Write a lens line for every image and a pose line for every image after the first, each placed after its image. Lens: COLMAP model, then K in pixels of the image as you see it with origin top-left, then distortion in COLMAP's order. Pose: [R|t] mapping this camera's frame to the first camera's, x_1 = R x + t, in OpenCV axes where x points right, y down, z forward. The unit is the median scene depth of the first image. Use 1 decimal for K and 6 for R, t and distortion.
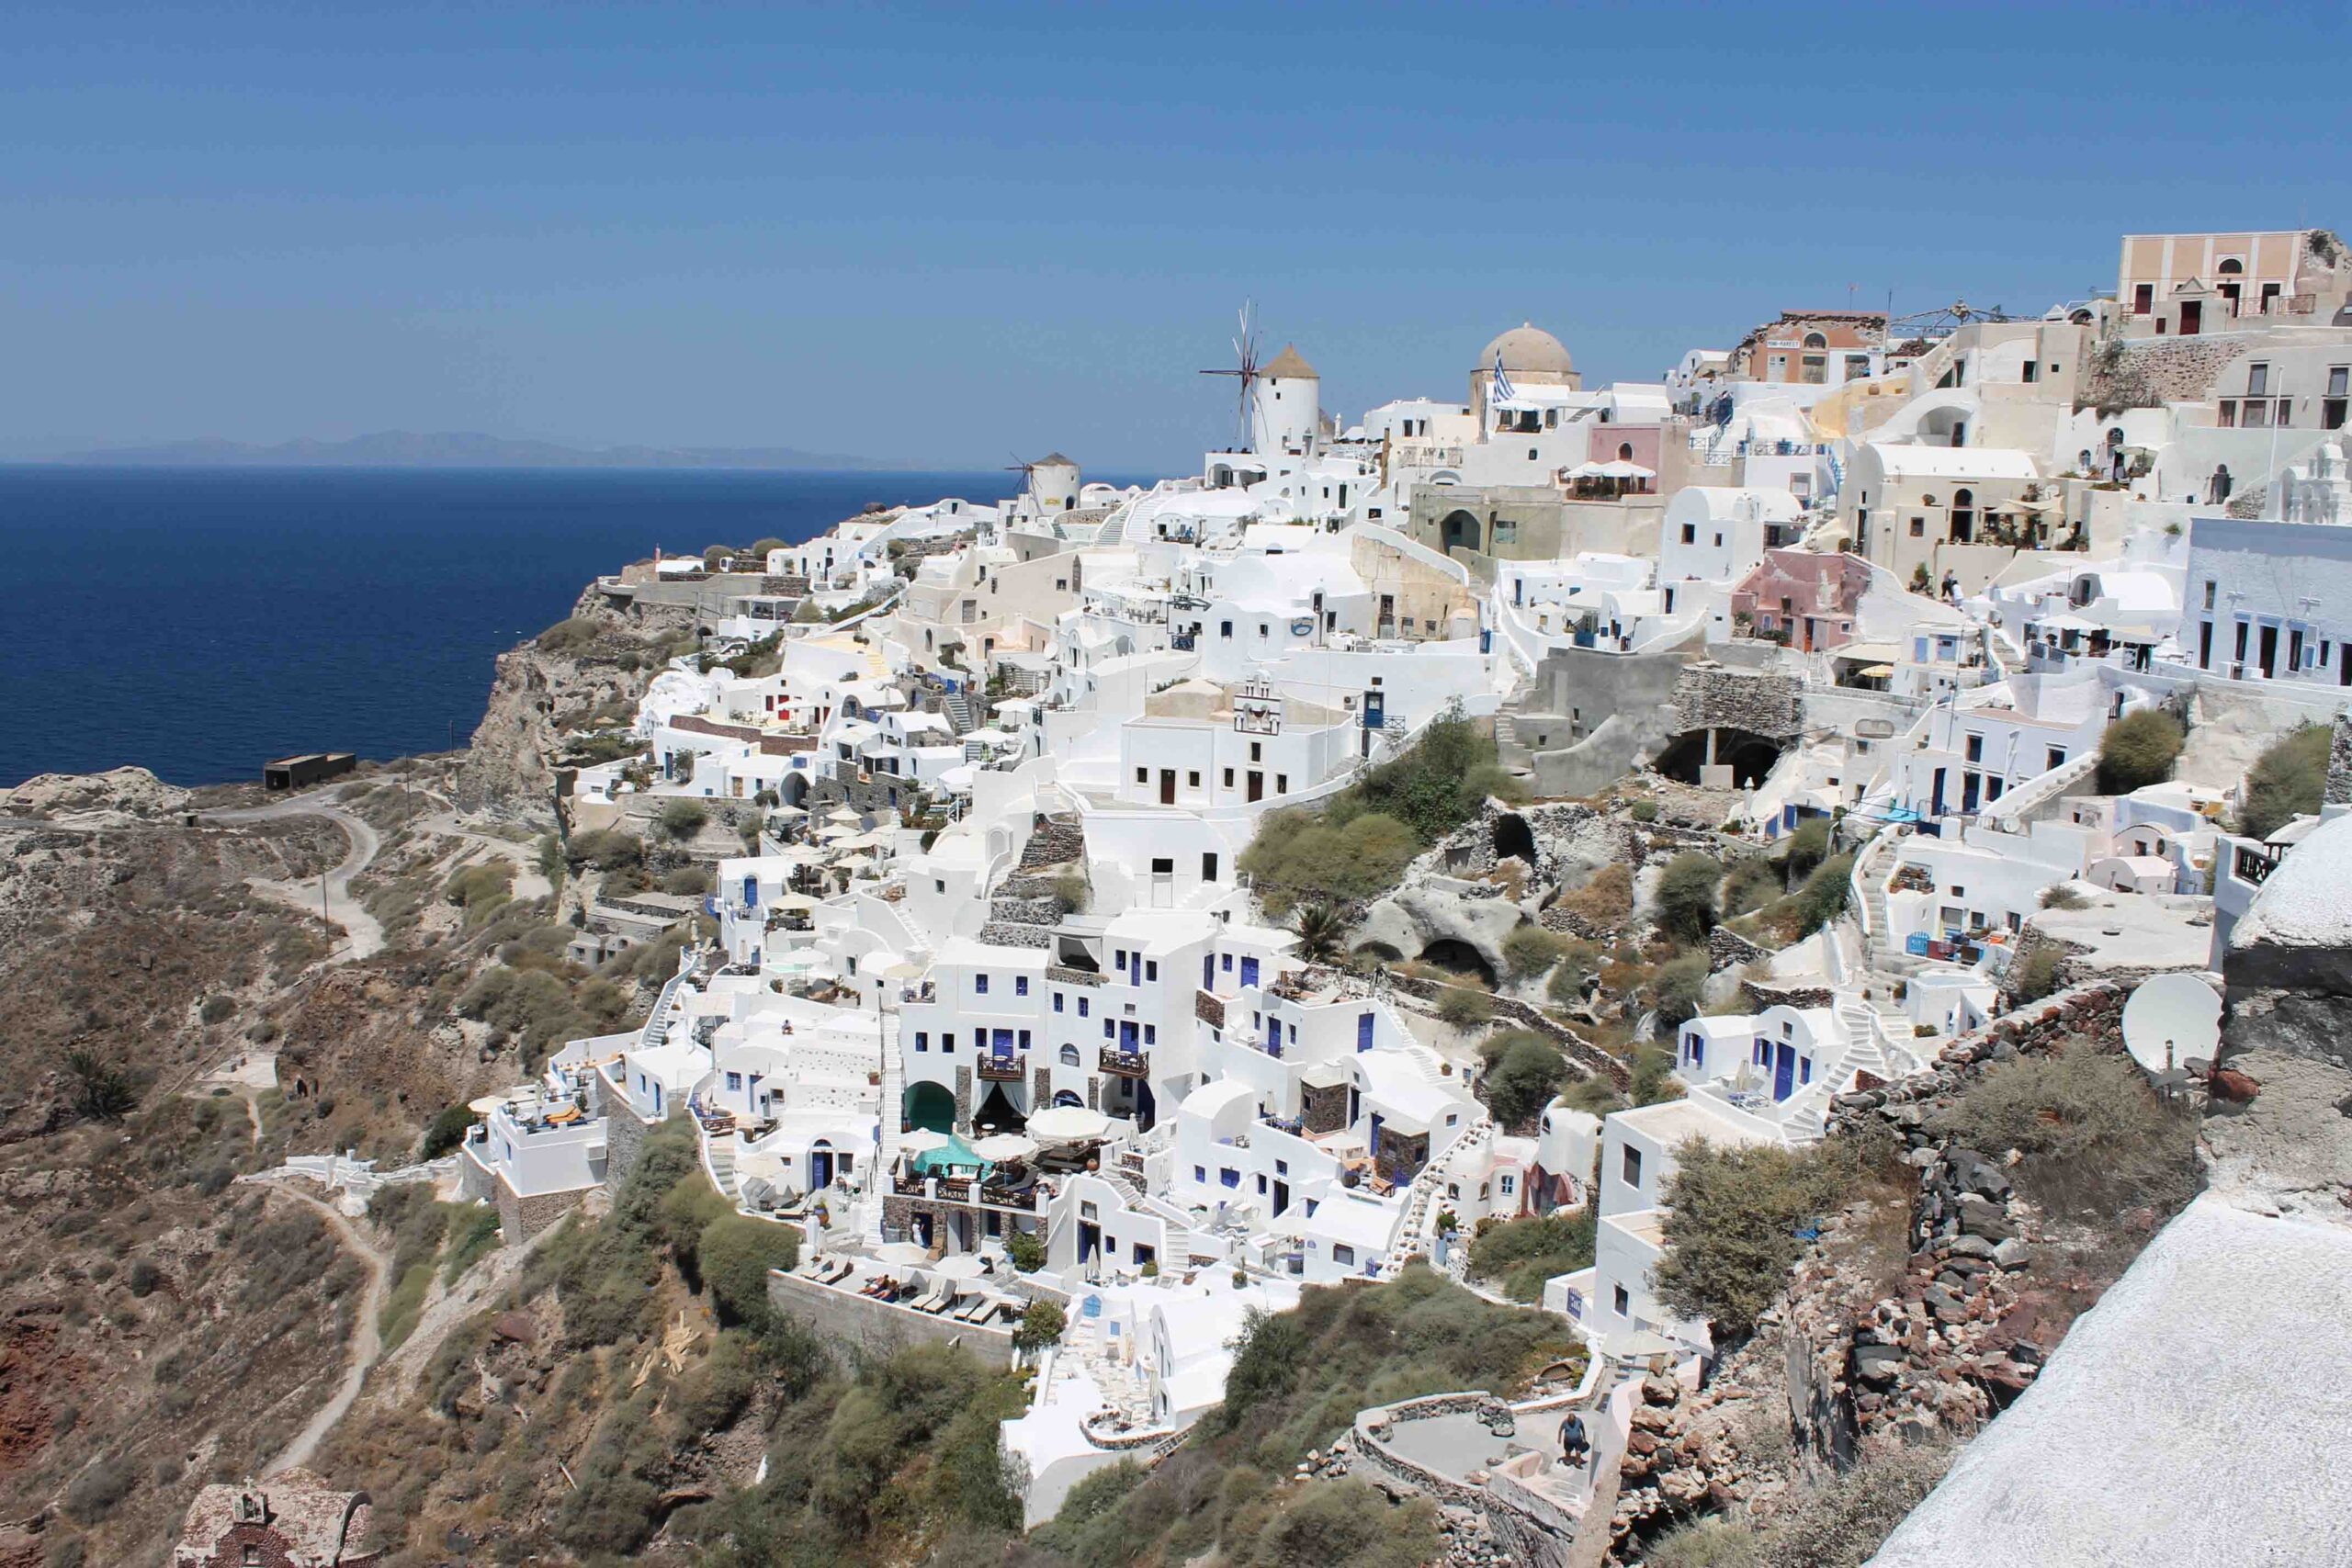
lens RADIAL K [[2431.7, 0, 1174.8], [0, 2431.7, 769.8], [0, 0, 1]] dist [-0.126186, 0.000000]
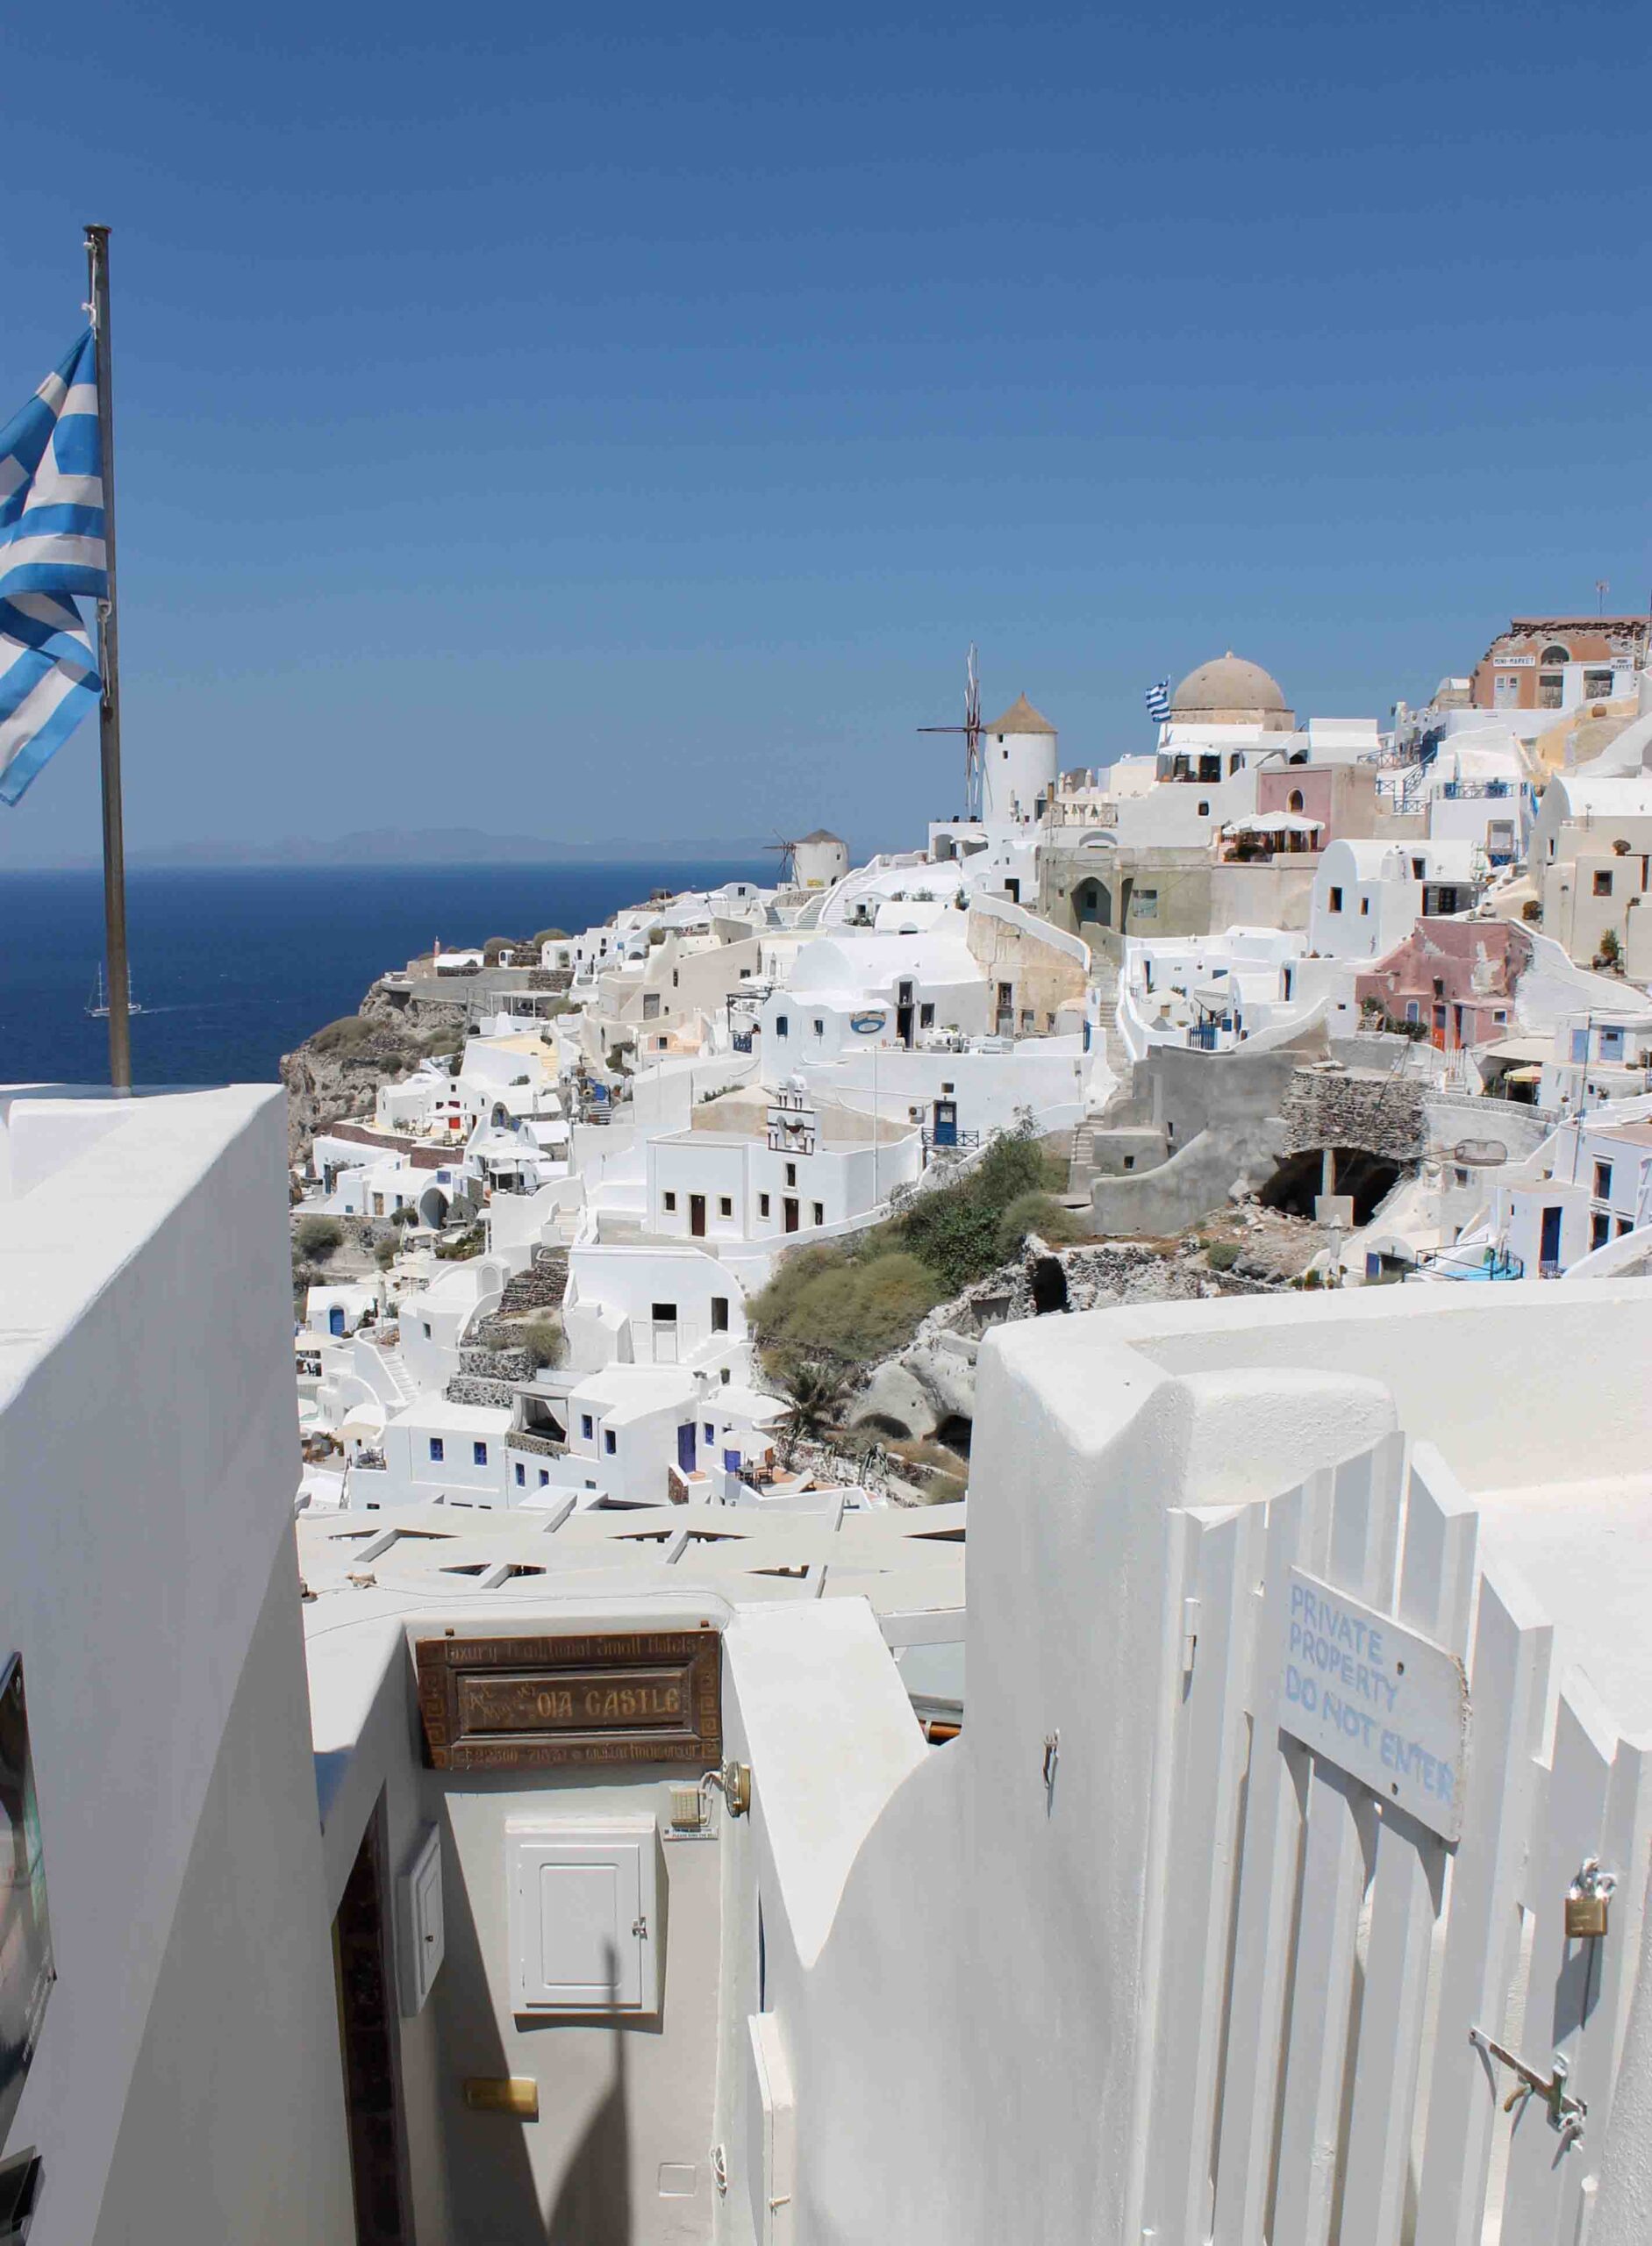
lens RADIAL K [[2394.1, 0, 826.4], [0, 2394.1, 1132.1], [0, 0, 1]] dist [-0.125395, 0.000000]
pose [[0.975811, 0.000161, -0.218615, 0.215607], [-0.002573, 0.999939, -0.010751, -0.012738], [0.218600, 0.011053, 0.975752, 0.201547]]
